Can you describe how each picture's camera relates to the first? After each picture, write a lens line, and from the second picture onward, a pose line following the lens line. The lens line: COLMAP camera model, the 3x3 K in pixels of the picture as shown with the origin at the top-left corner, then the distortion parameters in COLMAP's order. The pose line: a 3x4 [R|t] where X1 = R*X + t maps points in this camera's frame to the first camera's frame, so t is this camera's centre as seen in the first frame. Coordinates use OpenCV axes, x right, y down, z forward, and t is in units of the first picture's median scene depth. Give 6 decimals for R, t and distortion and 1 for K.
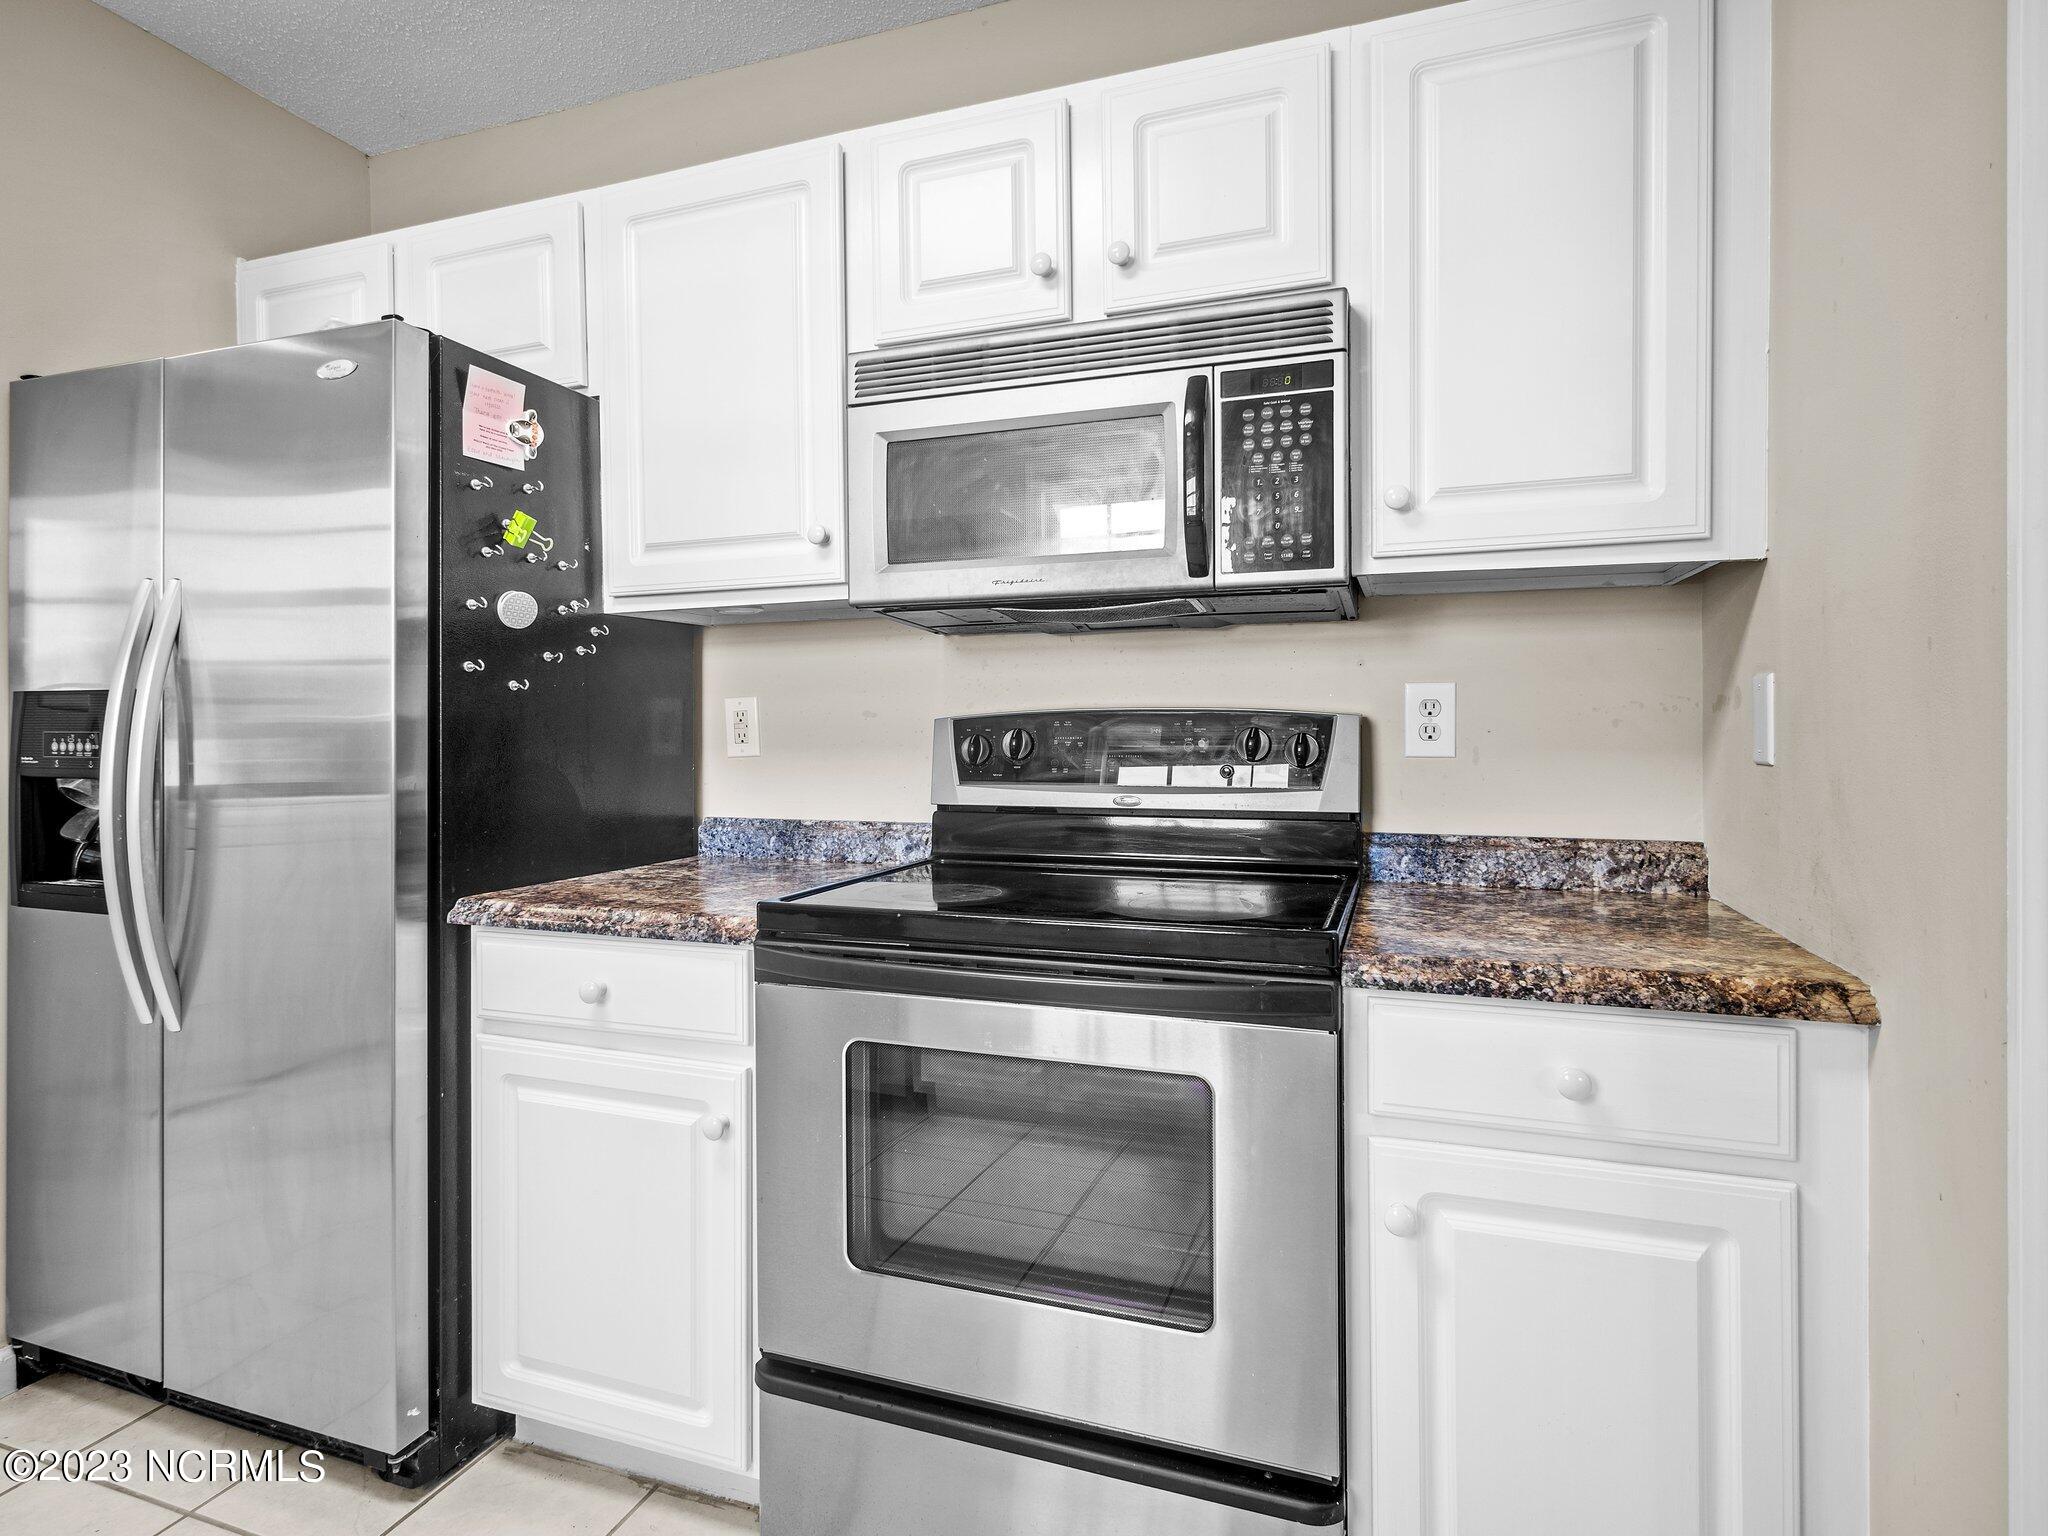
lens RADIAL K [[1129.3, 0, 1020.8], [0, 1129.3, 723.5], [0, 0, 1]] dist [0.001161, -0.001122]
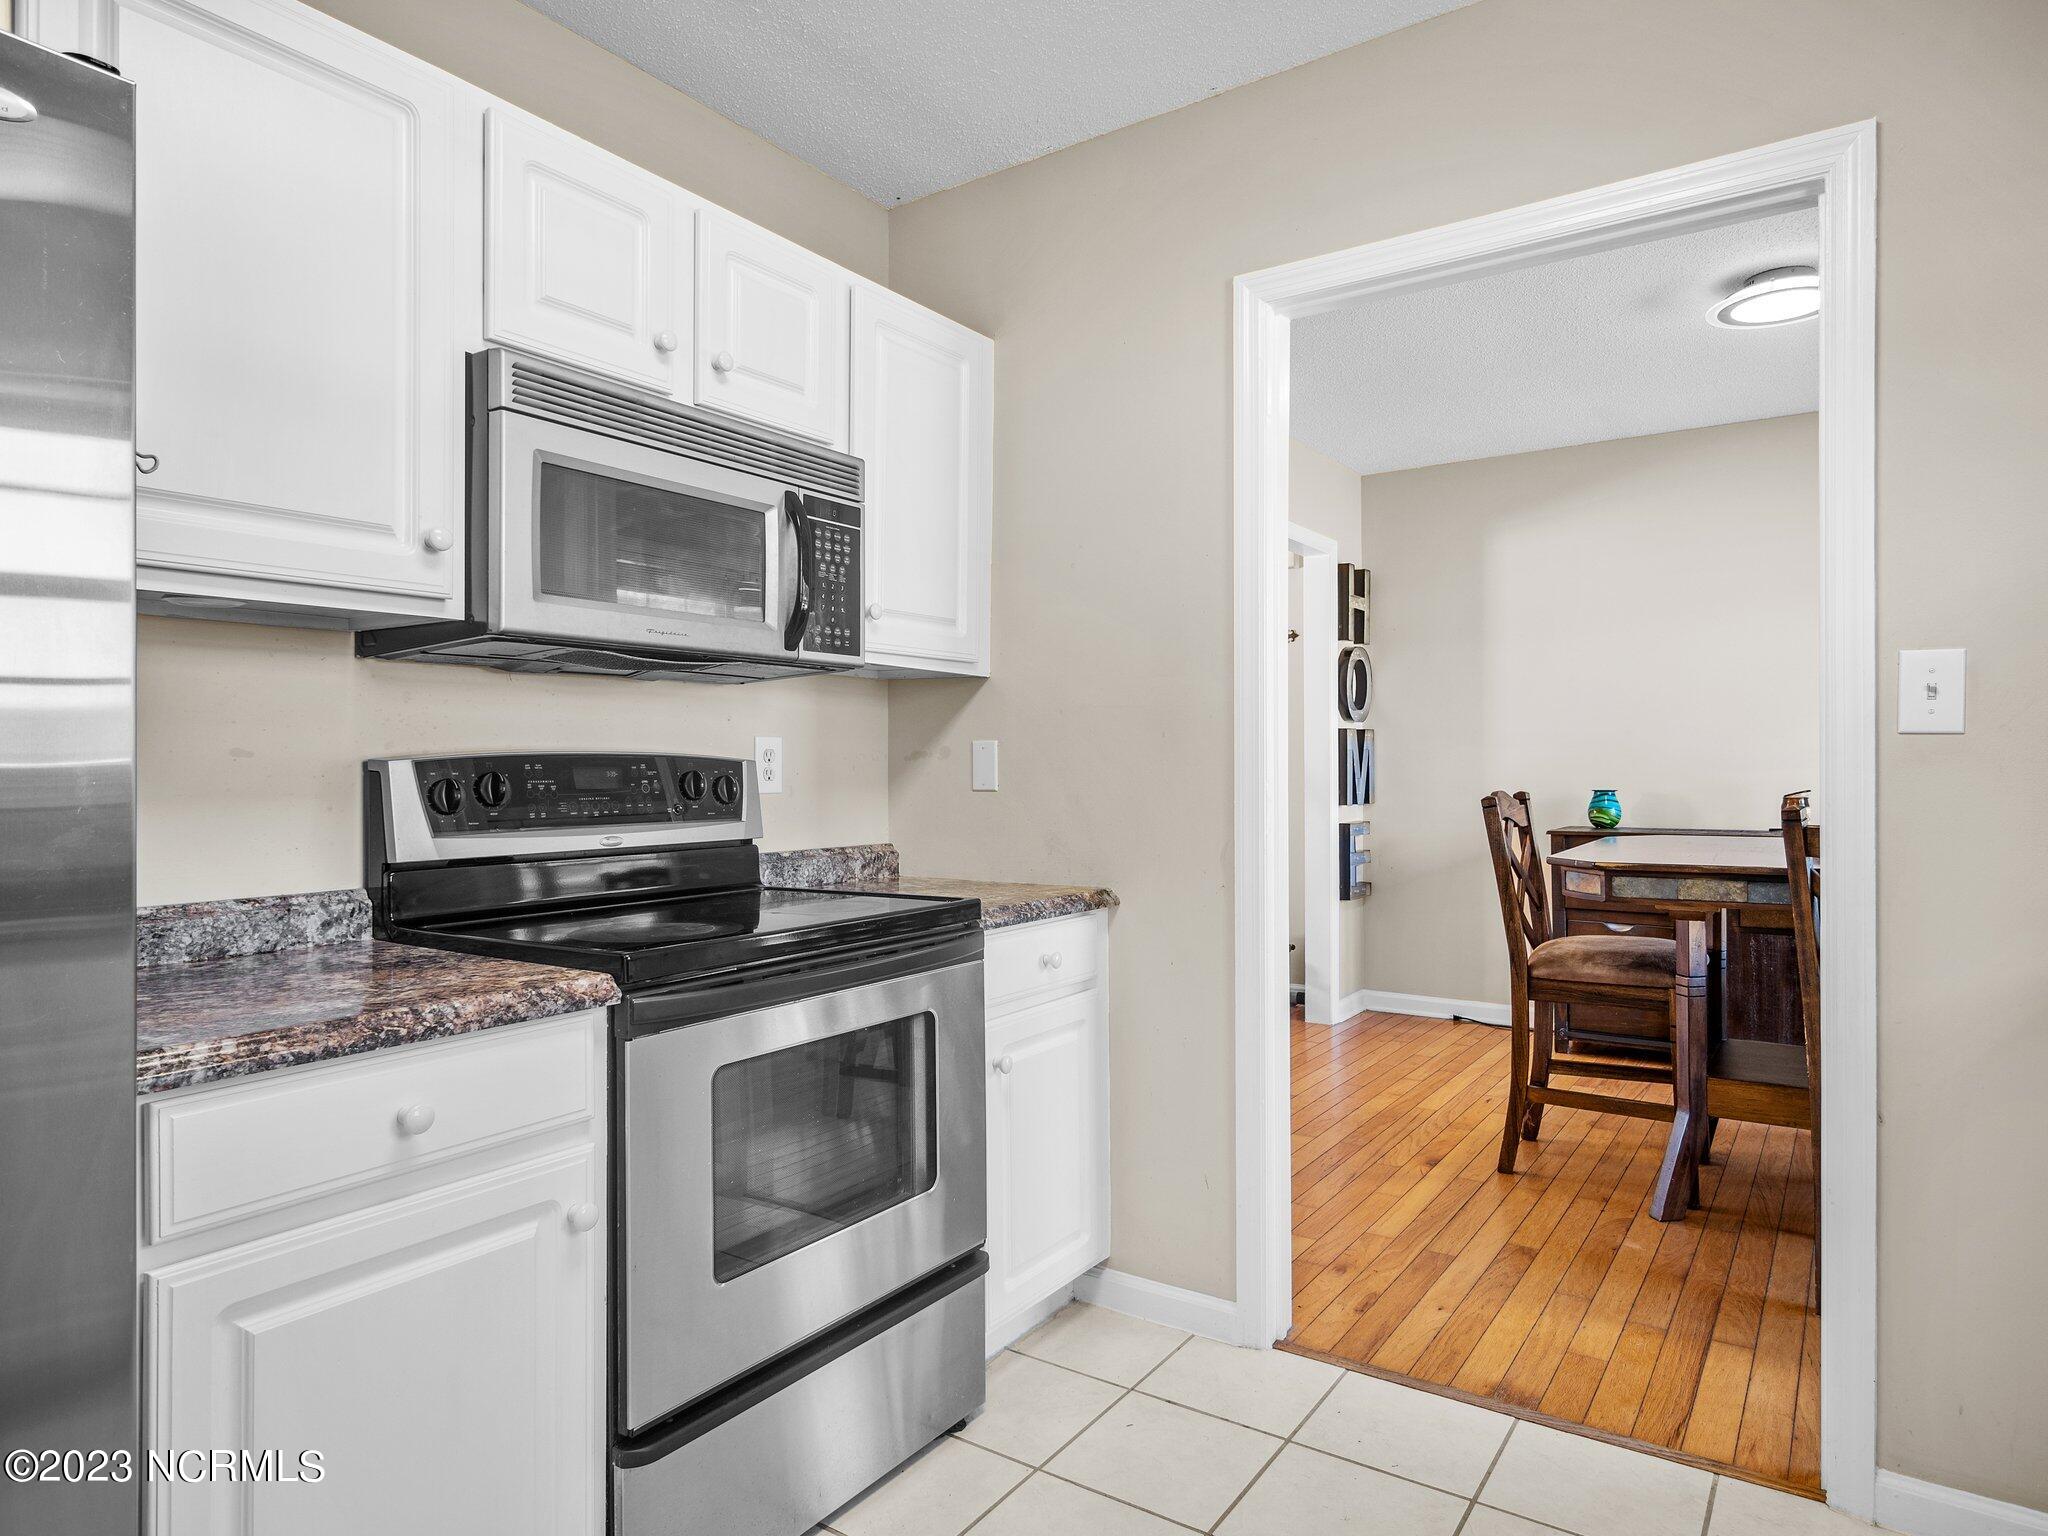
lens RADIAL K [[1237.5, 0, 1020.5], [0, 1237.5, 774.9], [0, 0, 1]] dist [-0.000652, 0.000290]
pose [[0.236926, 0.000004, 0.971528, -0.534328], [0.004848, 0.999988, -0.001187, 0.005444], [-0.971516, 0.004992, 0.236923, 0.202566]]
